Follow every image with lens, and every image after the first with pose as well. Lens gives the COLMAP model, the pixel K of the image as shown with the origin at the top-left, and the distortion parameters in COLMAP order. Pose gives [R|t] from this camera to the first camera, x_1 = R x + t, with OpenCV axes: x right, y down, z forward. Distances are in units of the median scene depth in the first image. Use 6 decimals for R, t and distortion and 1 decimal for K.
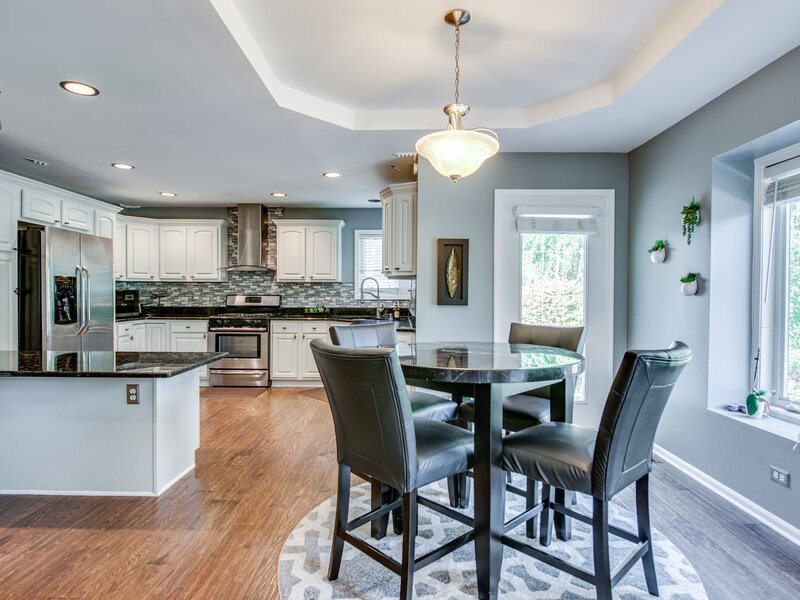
lens RADIAL K [[449.0, 0, 397.5], [0, 449.0, 299.4], [0, 0, 1]] dist [-0.002914, -0.002299]
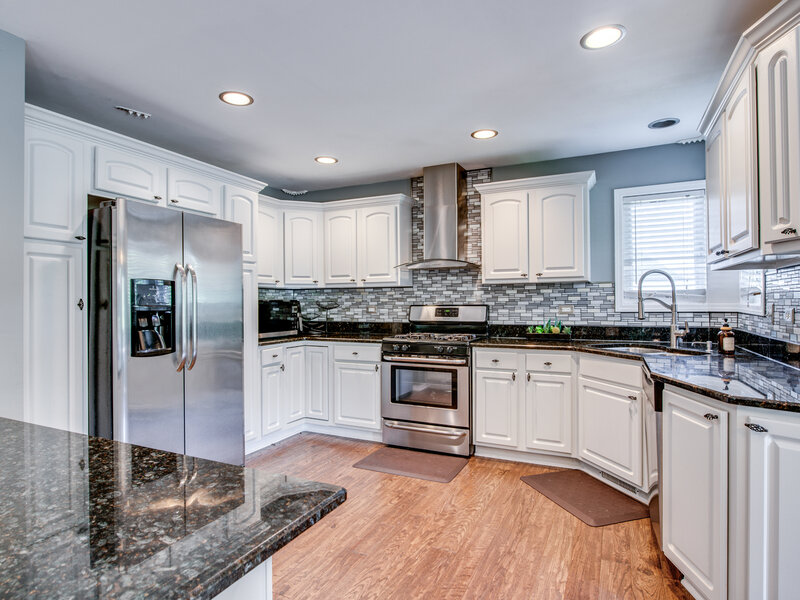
lens RADIAL K [[449.0, 0, 406.6], [0, 449.0, 297.8], [0, 0, 1]] dist [-0.002914, -0.002299]
pose [[0.910905, -0.014940, -0.412346, -0.112659], [0.006645, 0.999746, -0.021543, -0.007230], [0.412563, 0.016883, 0.910773, 0.408544]]
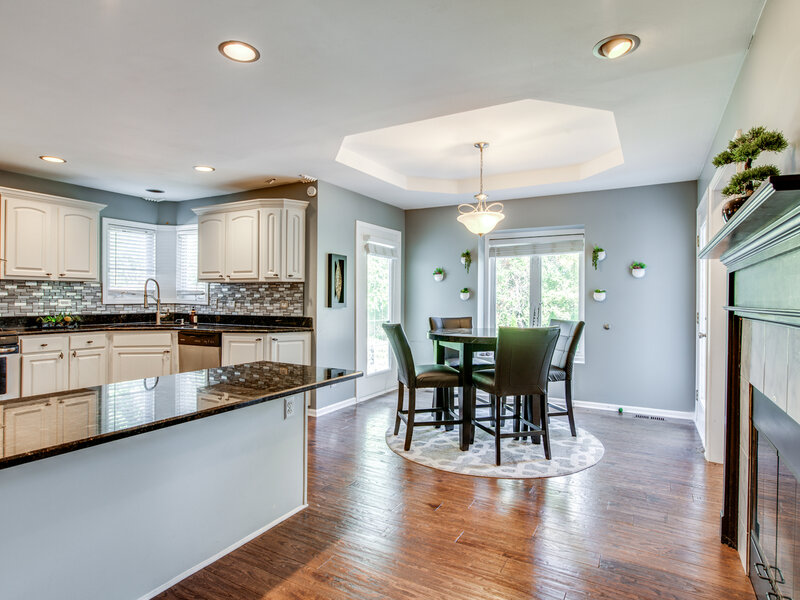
lens RADIAL K [[449.0, 0, 401.7], [0, 449.0, 302.1], [0, 0, 1]] dist [-0.002914, -0.002299]
pose [[0.481284, -0.006892, 0.876537, -0.598565], [0.005507, 0.999973, 0.004839, -0.004472], [-0.876547, 0.002498, 0.481309, 0.160682]]
